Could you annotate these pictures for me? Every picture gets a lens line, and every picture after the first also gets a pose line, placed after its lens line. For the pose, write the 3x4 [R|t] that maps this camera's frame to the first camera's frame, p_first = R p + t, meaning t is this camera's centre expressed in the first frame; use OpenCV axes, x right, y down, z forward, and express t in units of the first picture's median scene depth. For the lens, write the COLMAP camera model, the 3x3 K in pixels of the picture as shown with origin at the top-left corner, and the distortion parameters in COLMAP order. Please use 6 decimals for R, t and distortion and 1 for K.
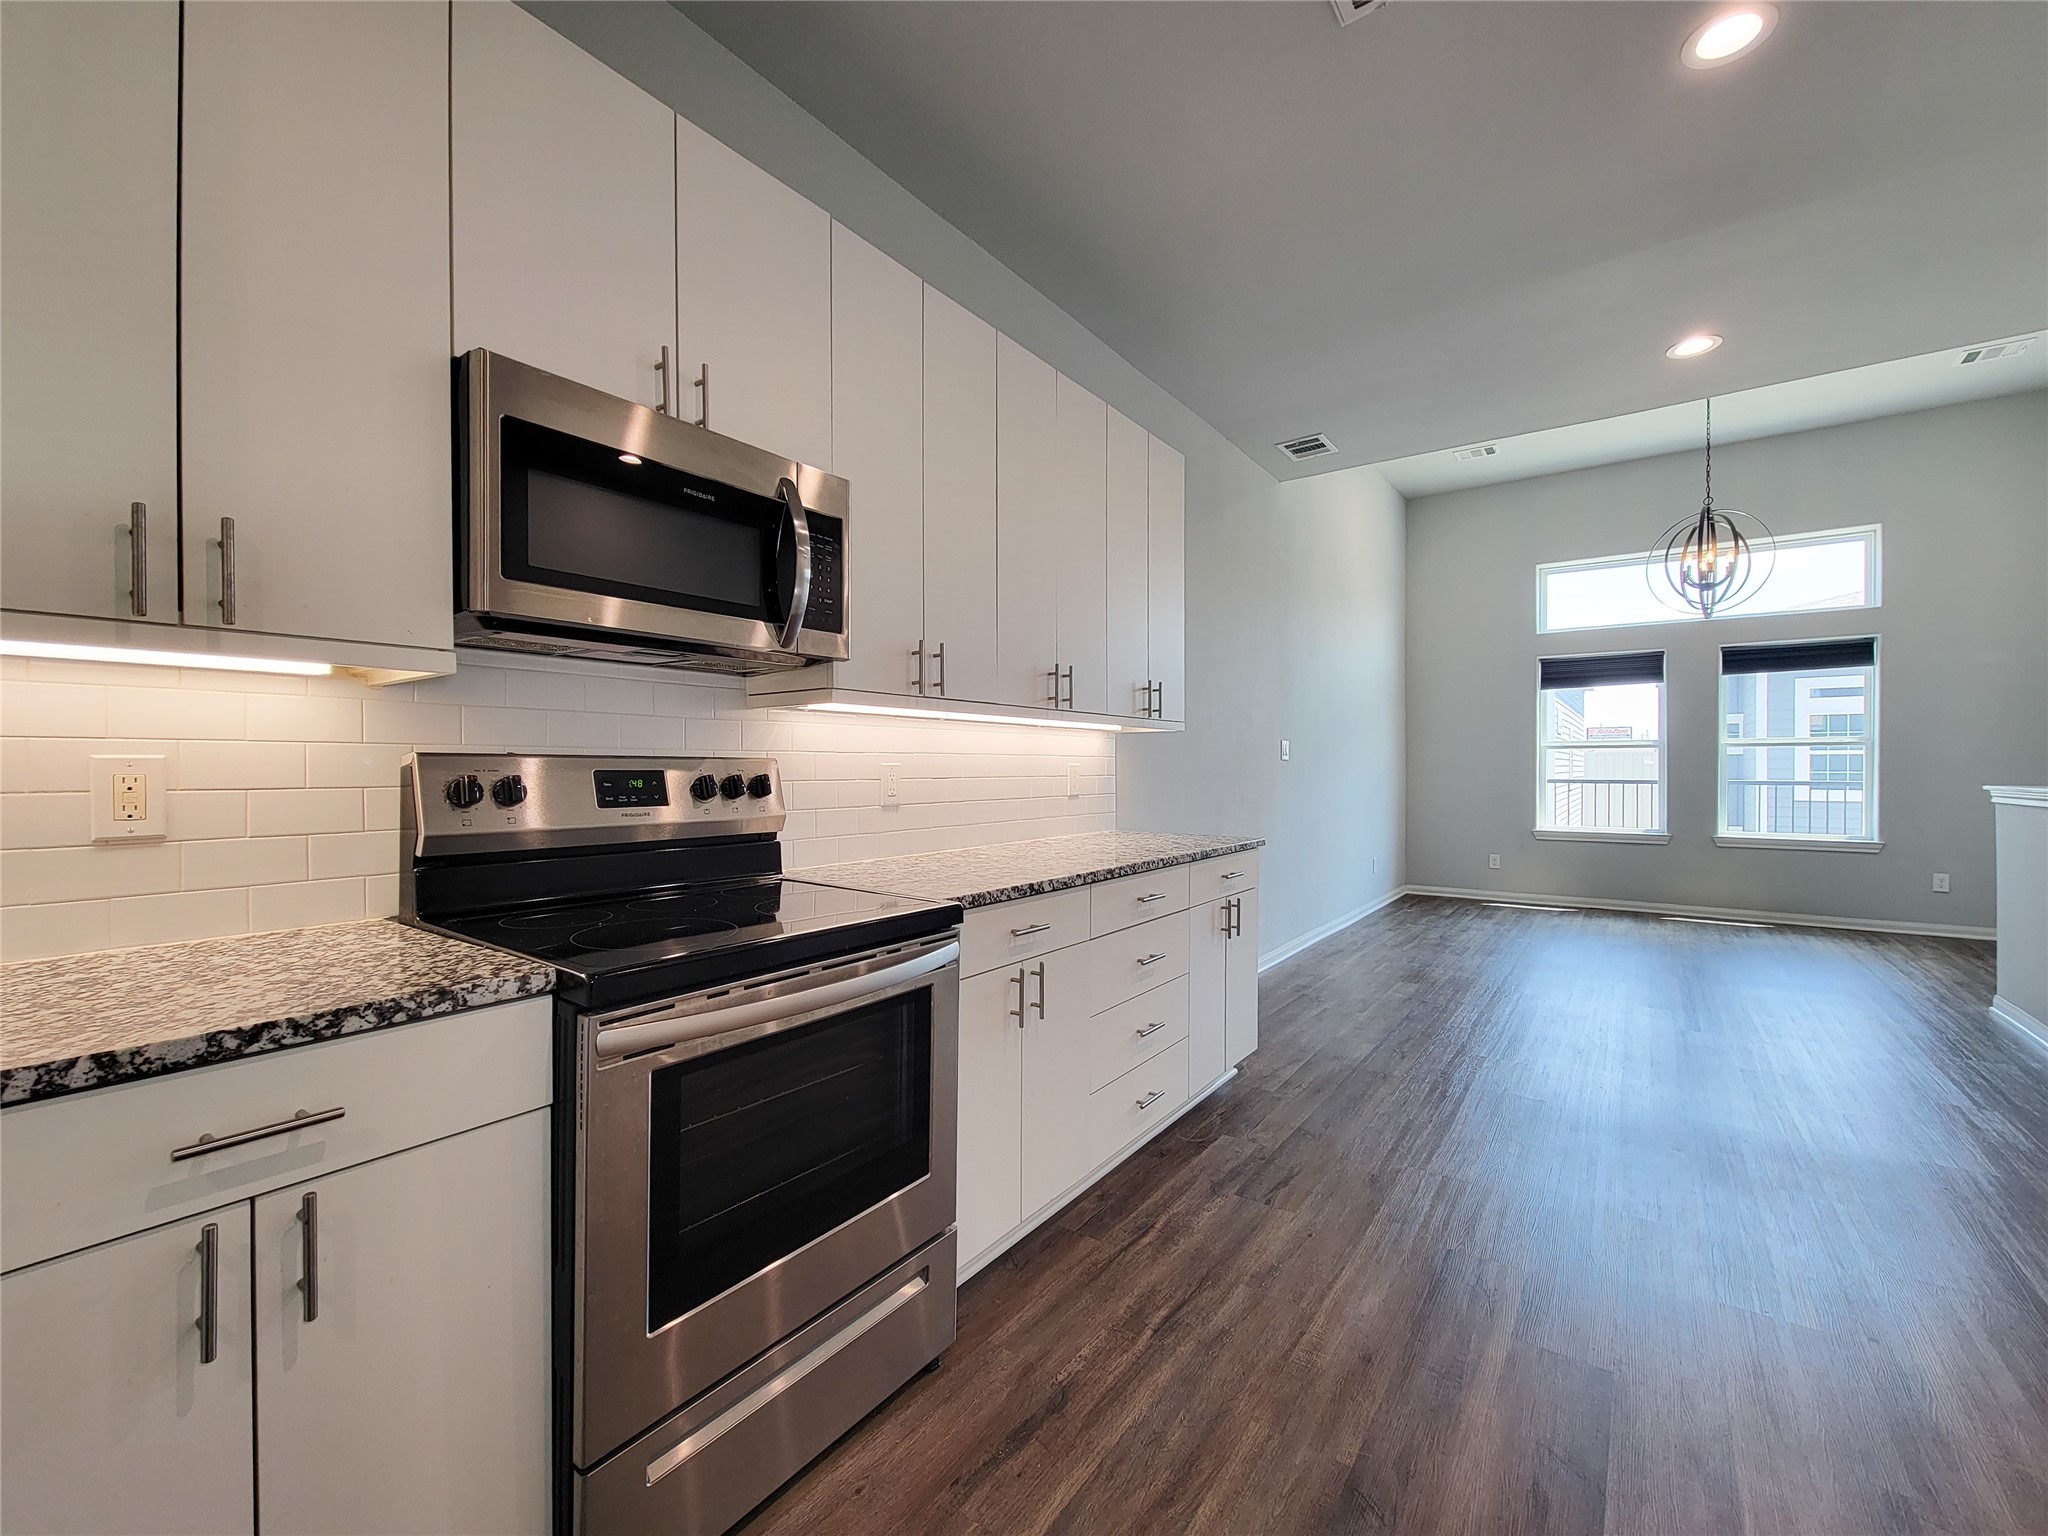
lens RADIAL K [[879.0, 0, 1010.8], [0, 879.0, 764.7], [0, 0, 1]] dist [-0.001663, -0.000522]
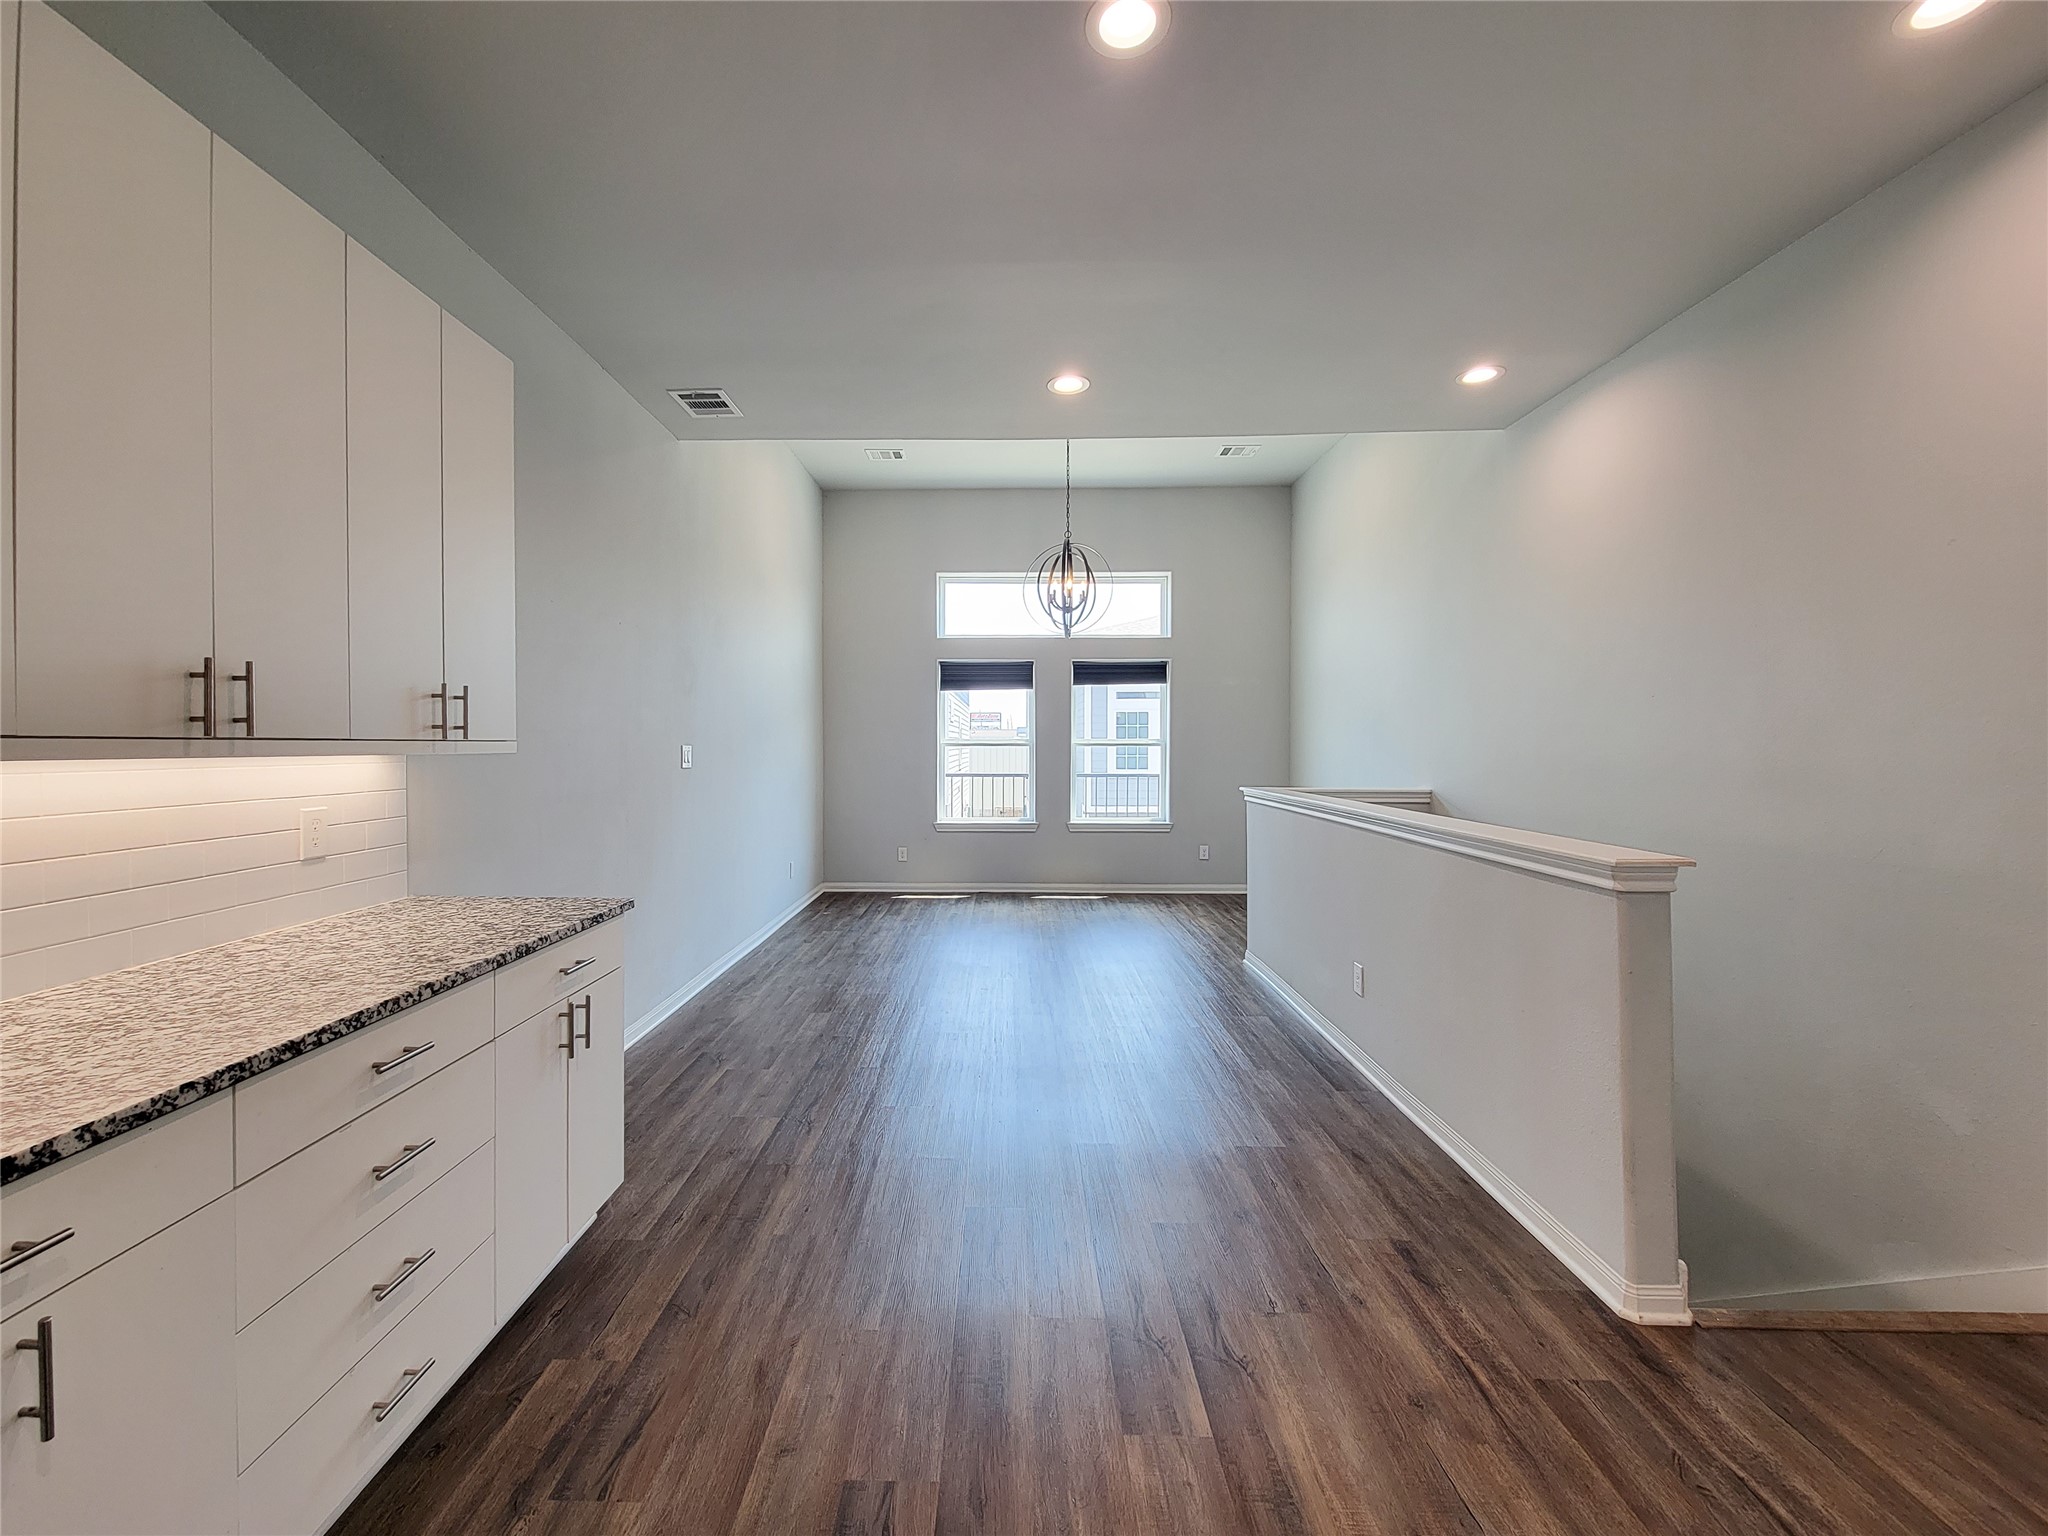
lens RADIAL K [[879.0, 0, 1010.8], [0, 879.0, 764.7], [0, 0, 1]] dist [-0.001663, -0.000522]
pose [[0.810391, -0.011869, 0.585769, 0.075166], [-0.001621, 0.999746, 0.022500, -0.032379], [-0.585887, -0.019183, 0.810166, 0.136341]]
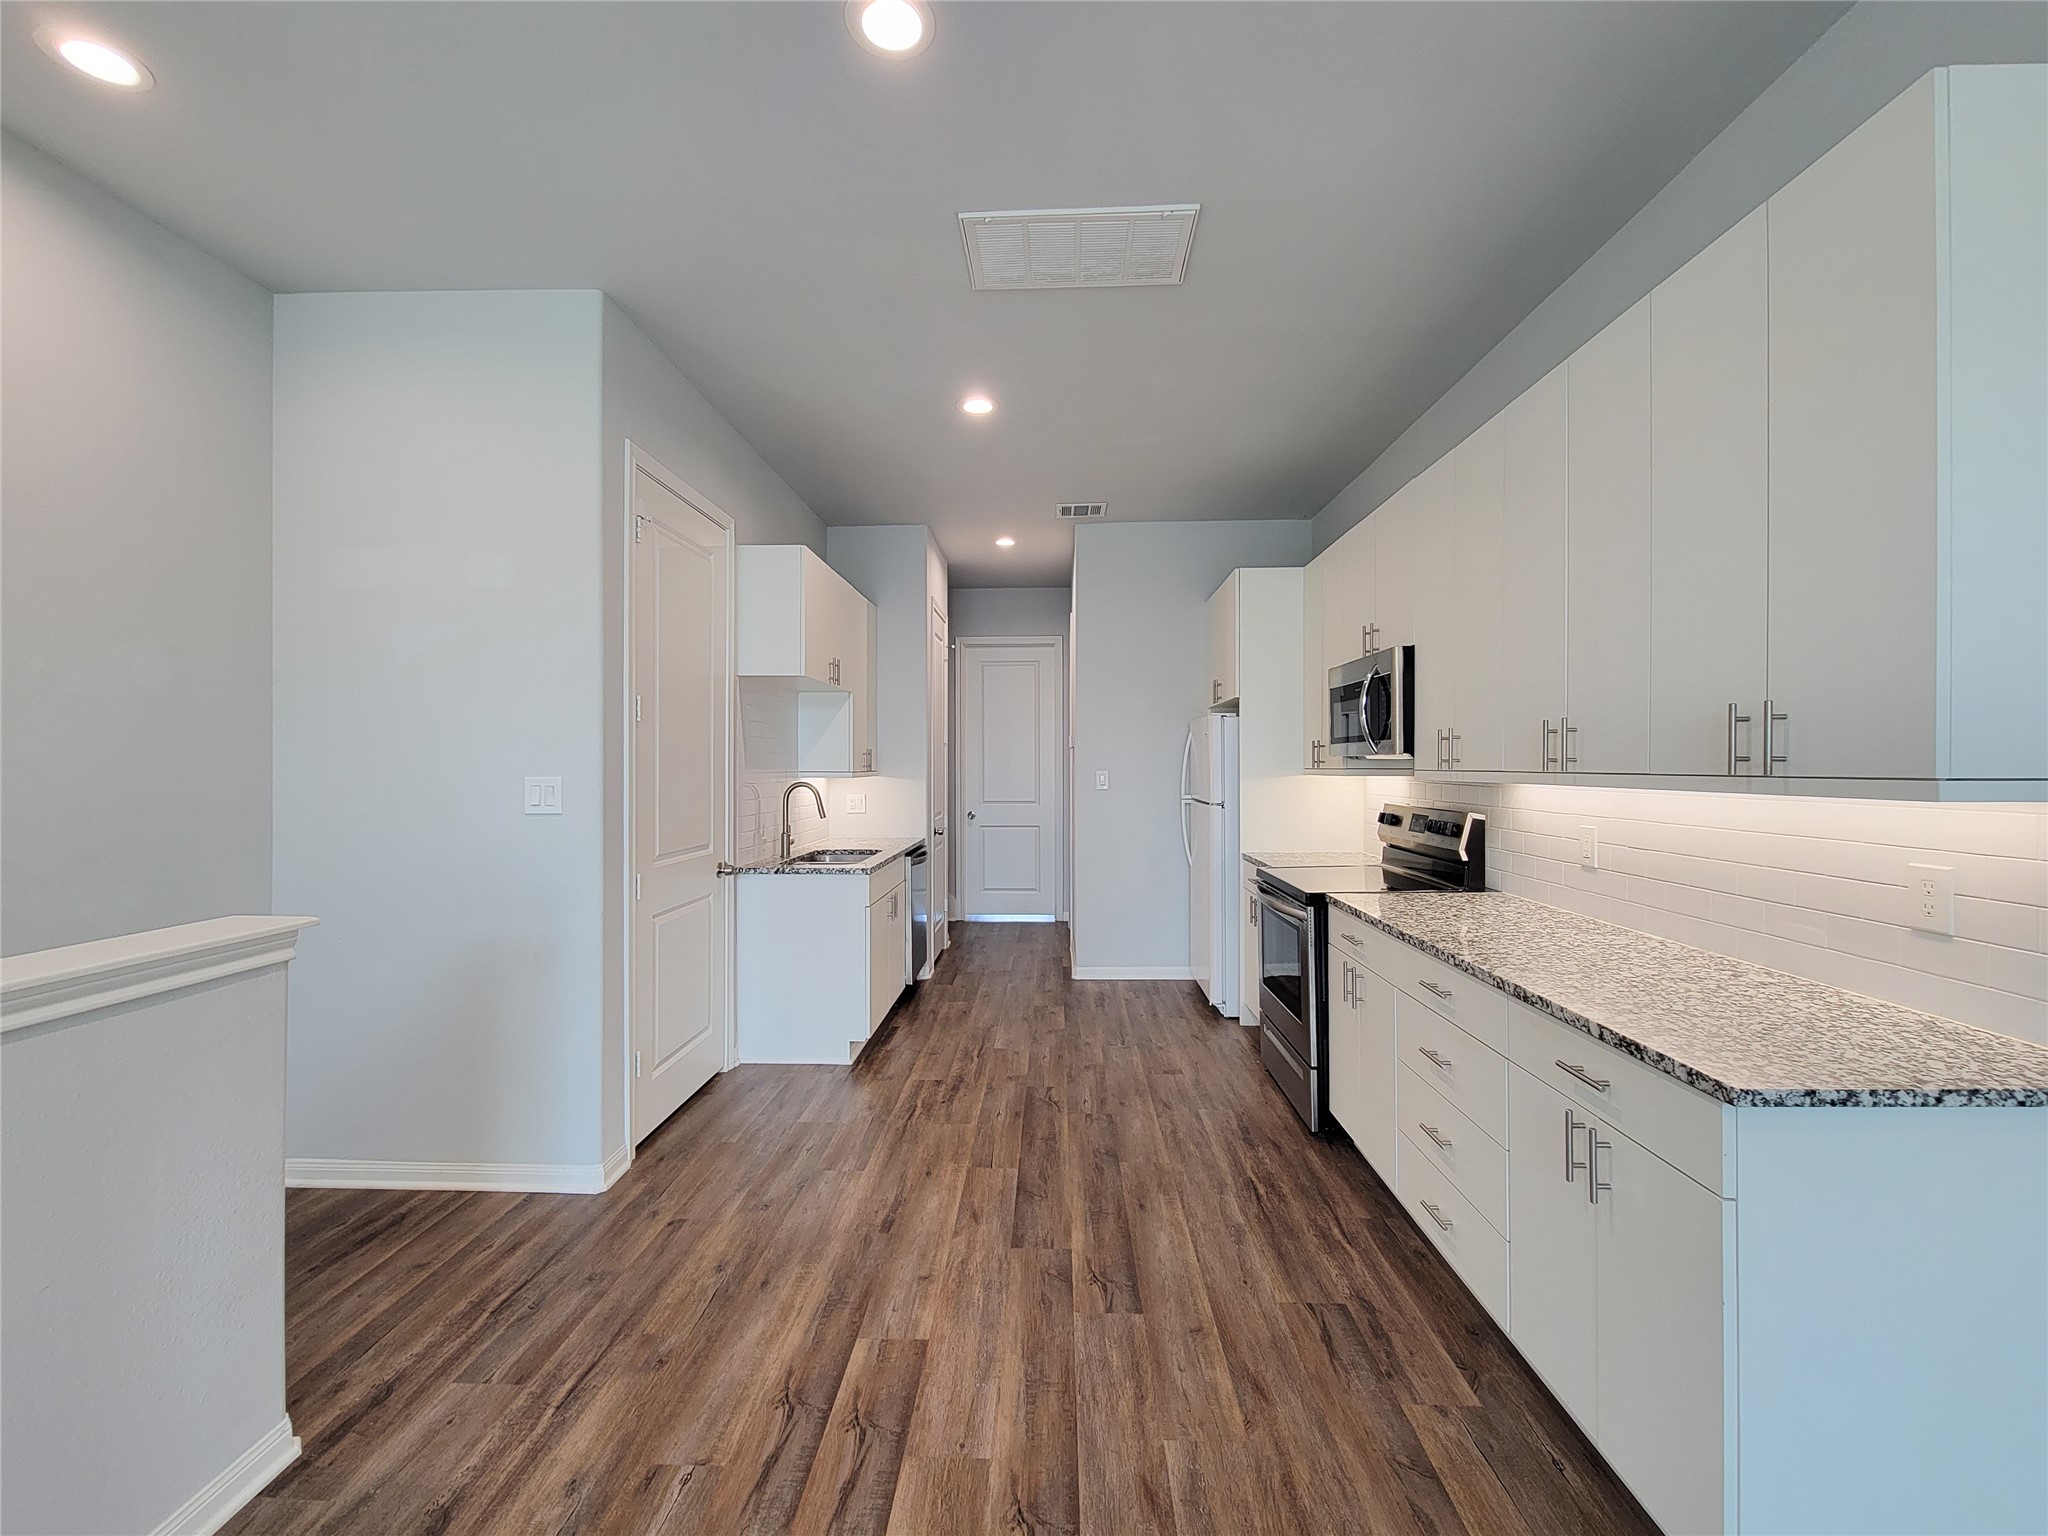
lens RADIAL K [[879.0, 0, 1010.8], [0, 879.0, 764.7], [0, 0, 1]] dist [-0.001663, -0.000522]
pose [[-0.839232, 0.005094, -0.543749, 0.502006], [0.005492, 0.999985, 0.000891, -0.039997], [0.543745, -0.002238, -0.839247, 0.757402]]
